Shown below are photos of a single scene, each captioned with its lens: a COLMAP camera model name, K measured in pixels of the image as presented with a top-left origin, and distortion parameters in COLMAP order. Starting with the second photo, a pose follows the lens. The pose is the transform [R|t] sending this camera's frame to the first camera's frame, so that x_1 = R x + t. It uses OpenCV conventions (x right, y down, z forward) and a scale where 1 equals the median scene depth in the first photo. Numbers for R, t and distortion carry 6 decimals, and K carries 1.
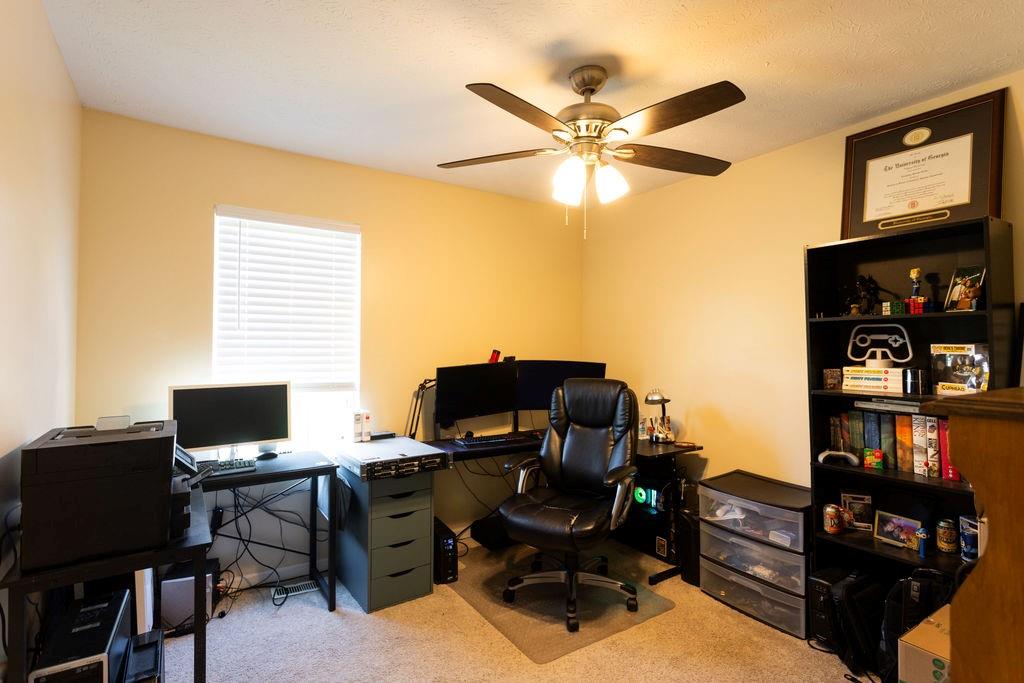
lens RADIAL K [[489.7, 0, 511.2], [0, 489.7, 337.7], [0, 0, 1]] dist [0.000314, 0.000509]
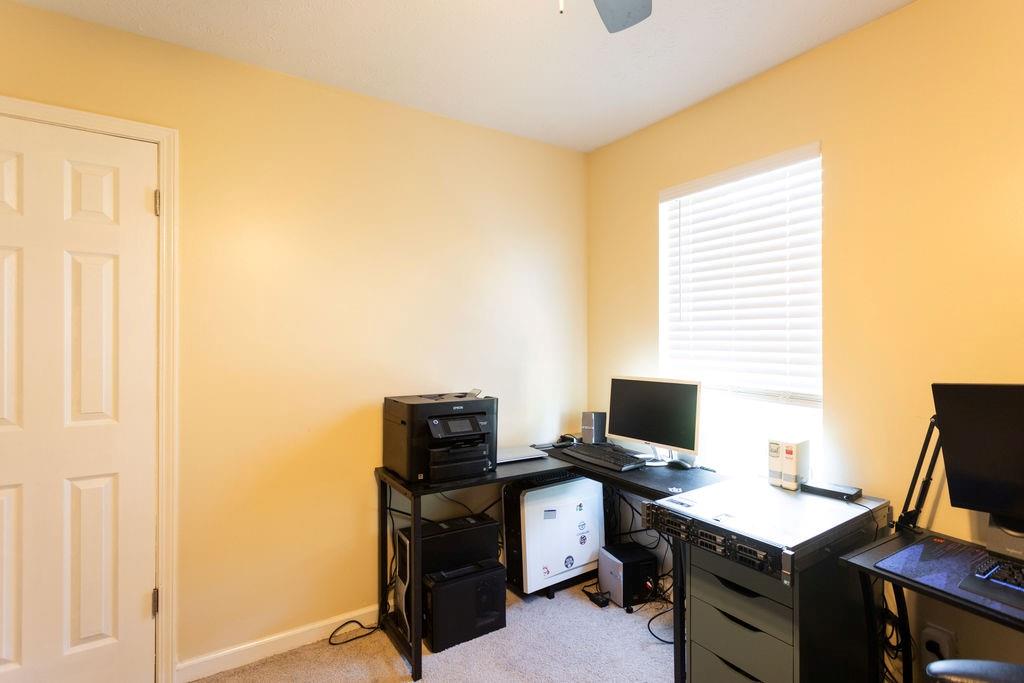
lens RADIAL K [[489.7, 0, 511.2], [0, 489.7, 337.7], [0, 0, 1]] dist [0.000314, 0.000509]
pose [[-0.021957, -0.011798, -0.999689, 0.353374], [0.014984, 0.999814, -0.012129, 0.021420], [0.999647, -0.015246, -0.021776, 0.692378]]
